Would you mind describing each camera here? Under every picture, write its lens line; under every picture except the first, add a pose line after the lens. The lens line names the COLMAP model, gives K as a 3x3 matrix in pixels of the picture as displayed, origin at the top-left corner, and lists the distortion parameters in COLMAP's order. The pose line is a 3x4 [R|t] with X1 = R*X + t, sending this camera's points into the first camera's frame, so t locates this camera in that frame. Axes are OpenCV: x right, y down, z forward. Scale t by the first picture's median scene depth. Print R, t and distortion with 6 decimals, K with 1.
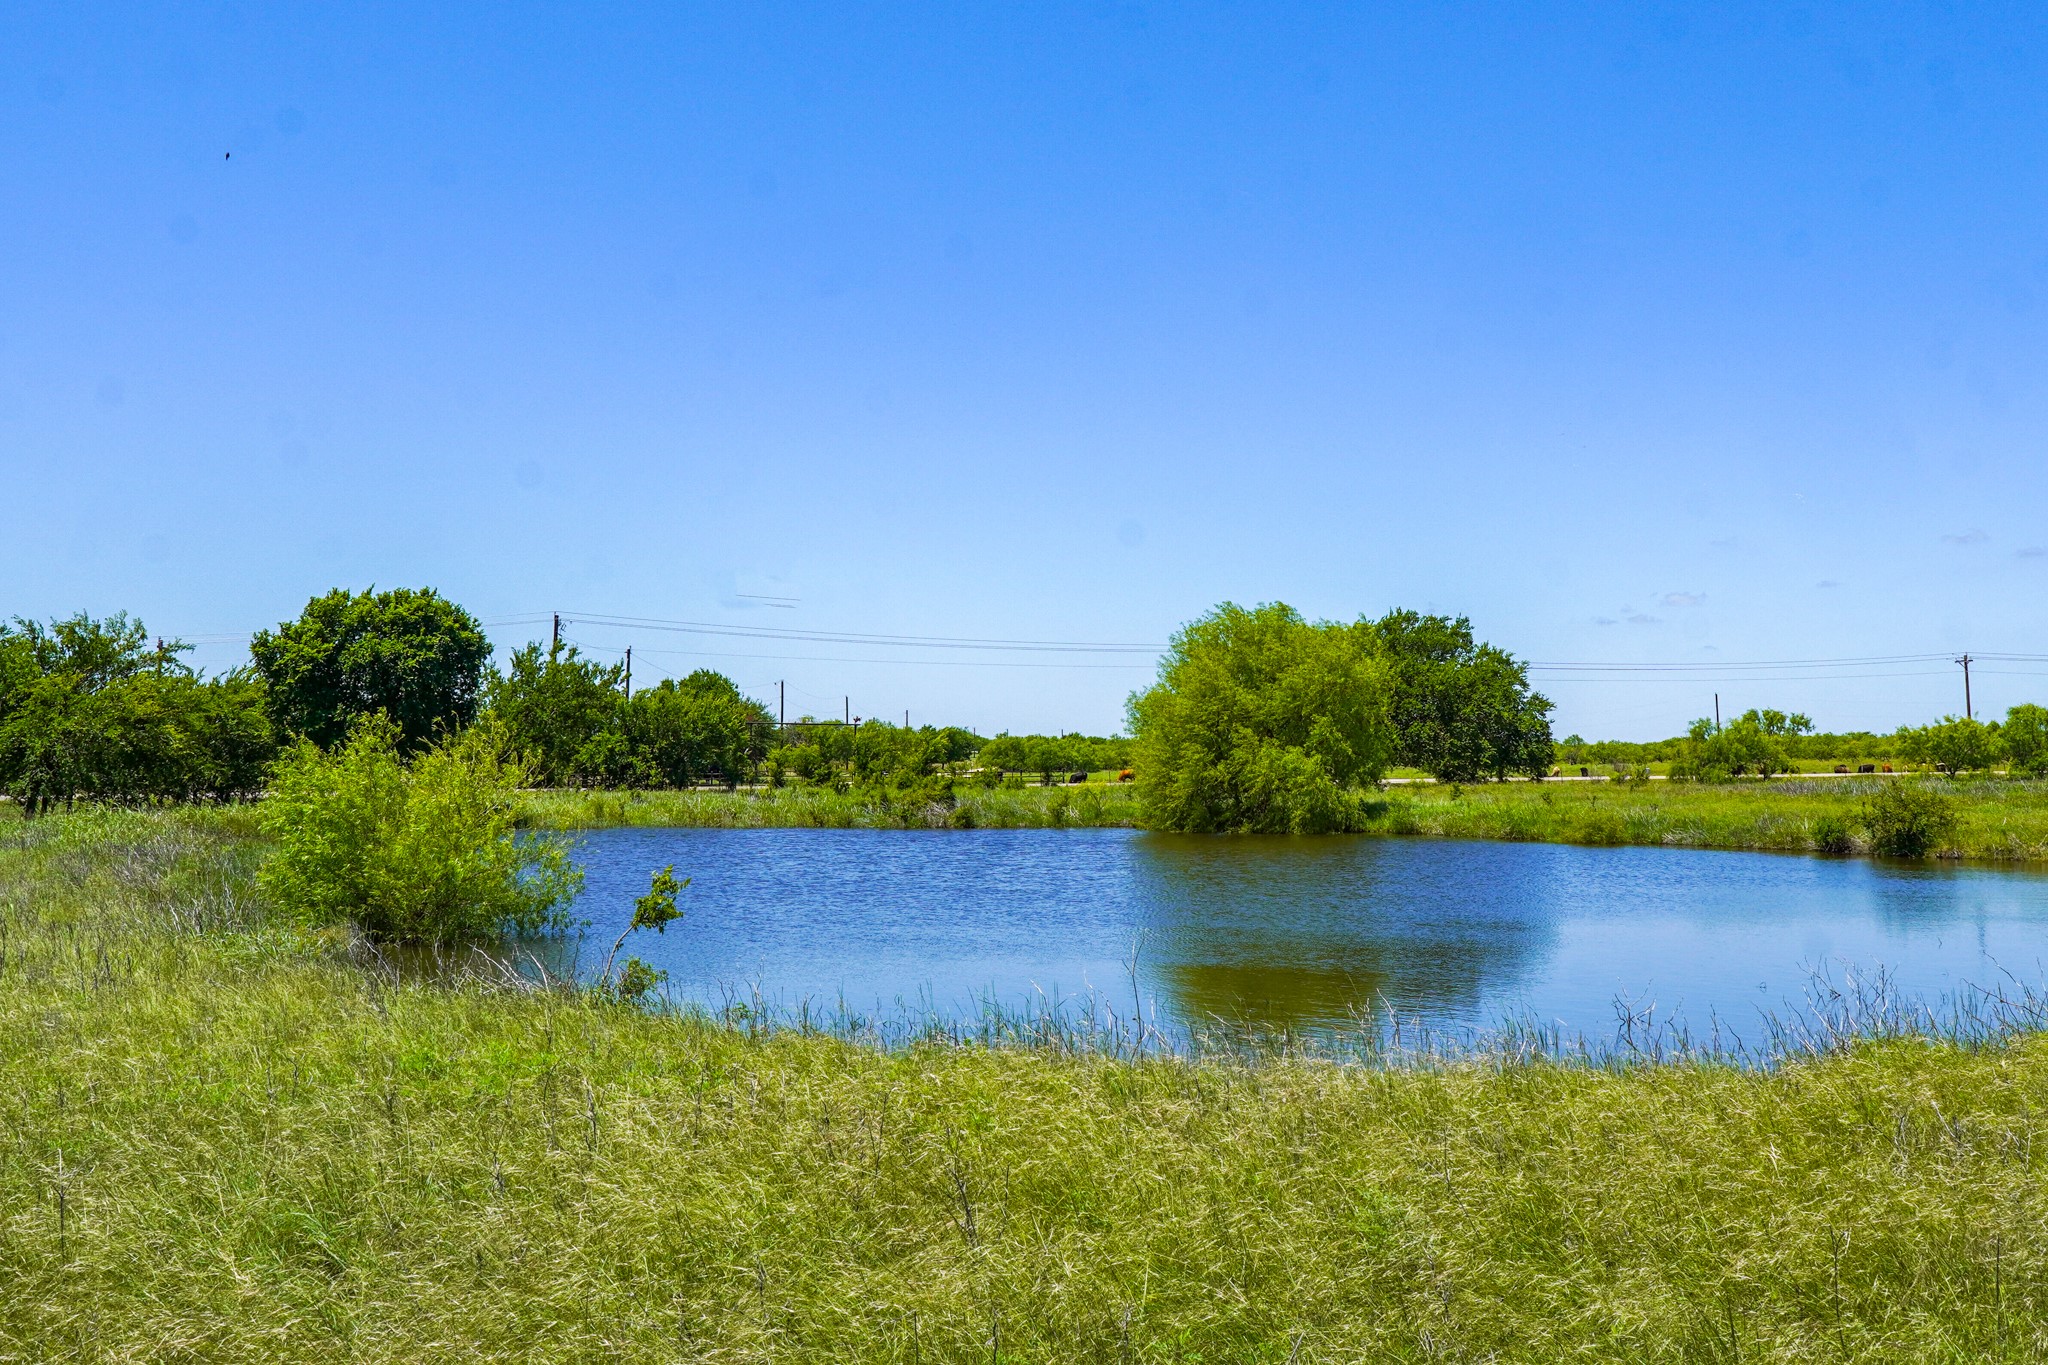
lens RADIAL K [[2047.0, 0, 1024.1], [0, 2047.0, 671.0], [0, 0, 1]] dist [-0.115258, 0.000000]
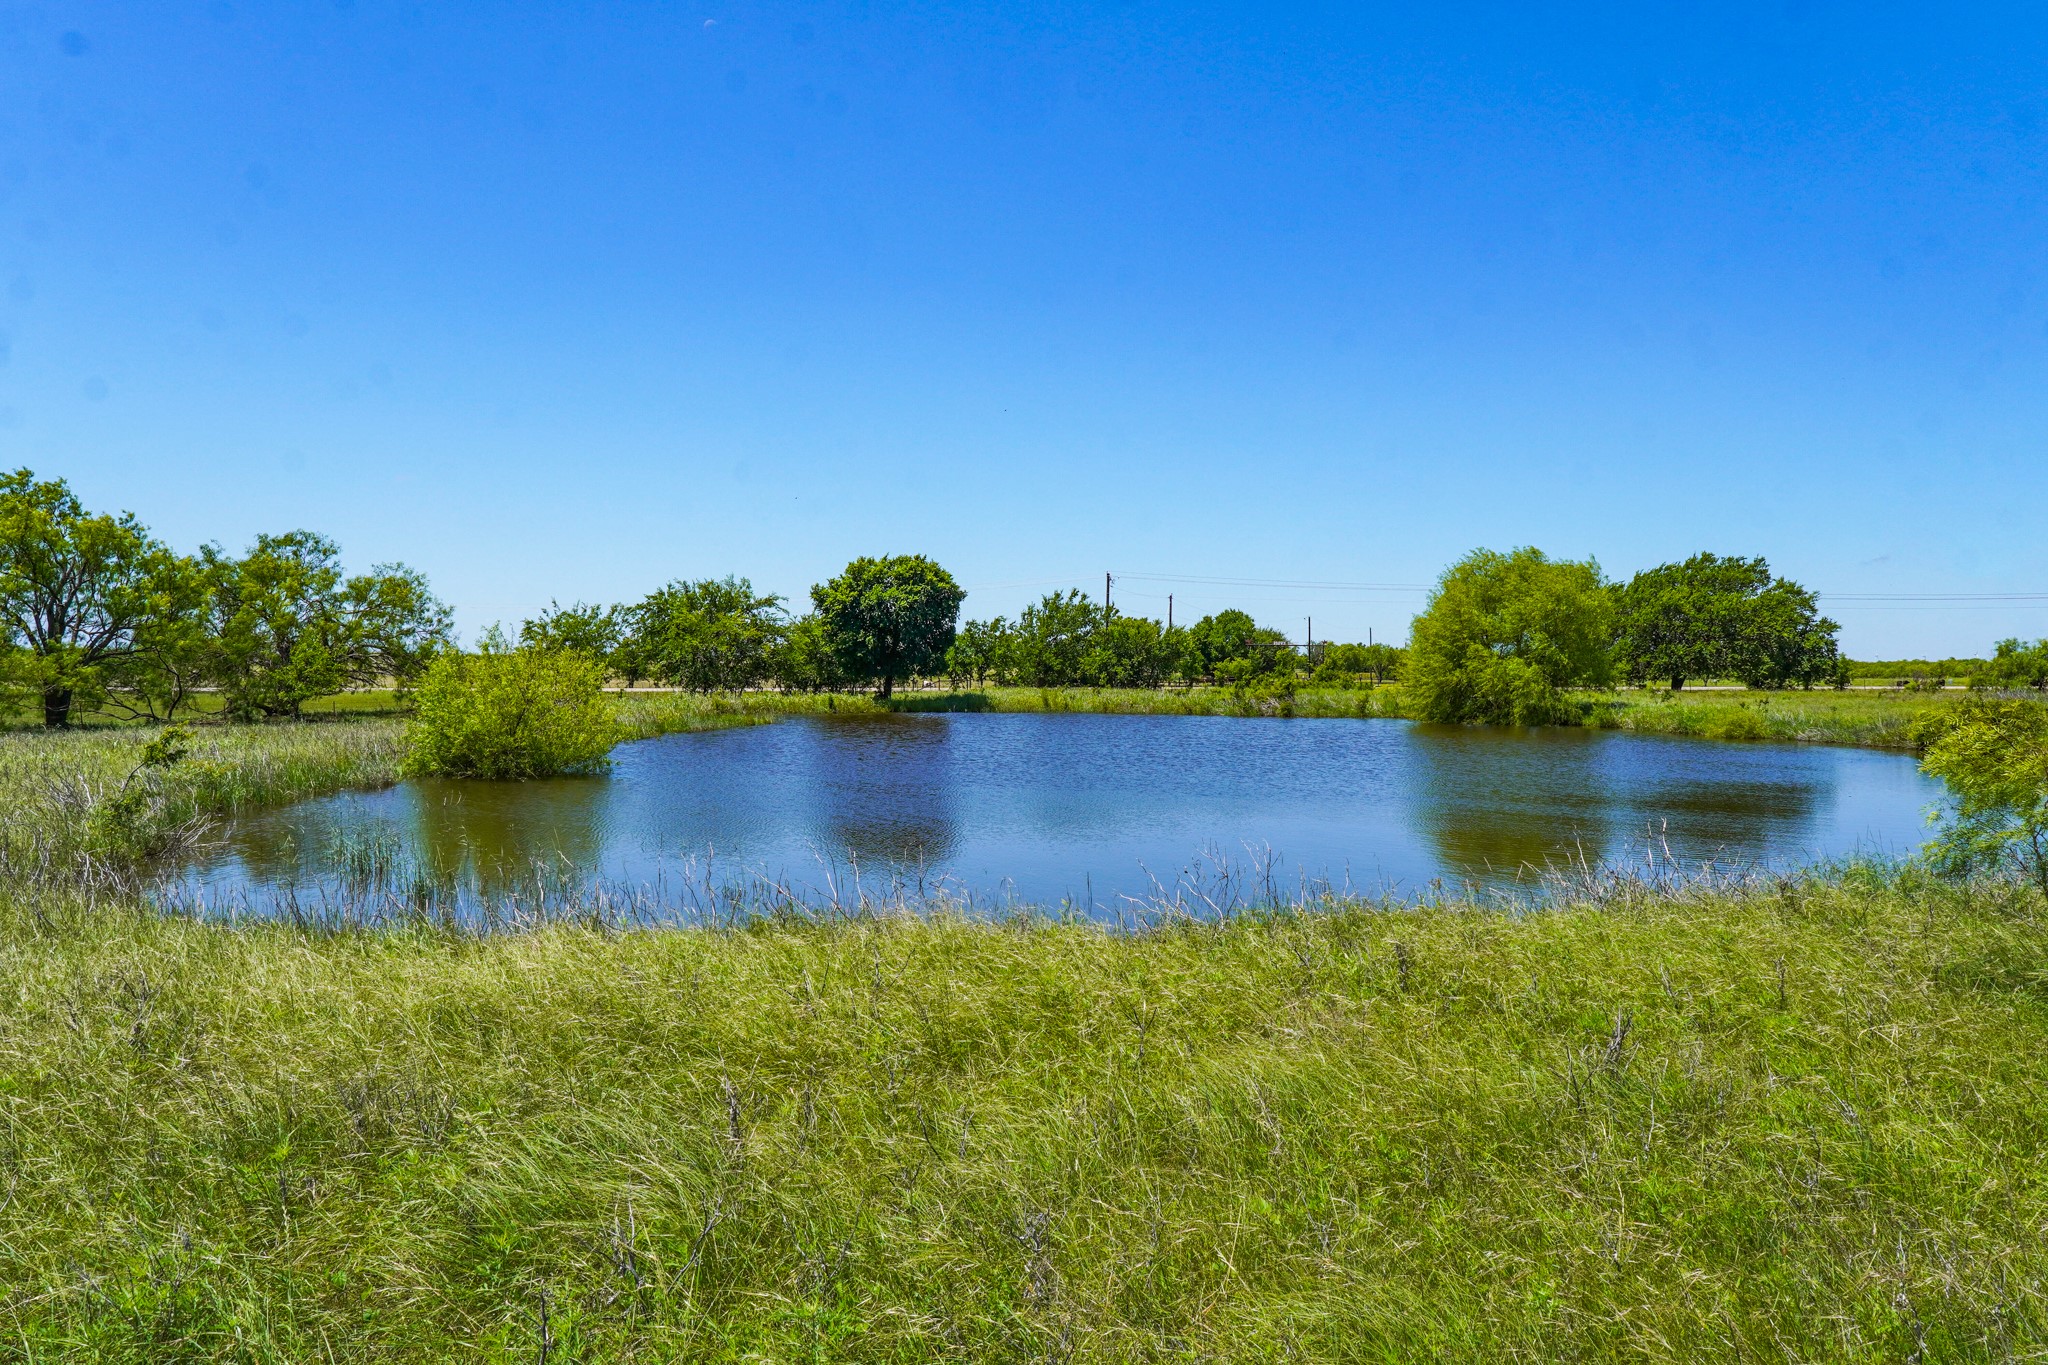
lens RADIAL K [[1332.4, 0, 1046.3], [0, 1332.4, 674.7], [0, 0, 1]] dist [-0.026258, -0.000275]
pose [[0.917054, 0.005431, -0.398726, 0.177680], [0.012143, 0.999063, 0.041537, 0.008536], [0.398578, -0.042933, 0.916129, 0.104290]]
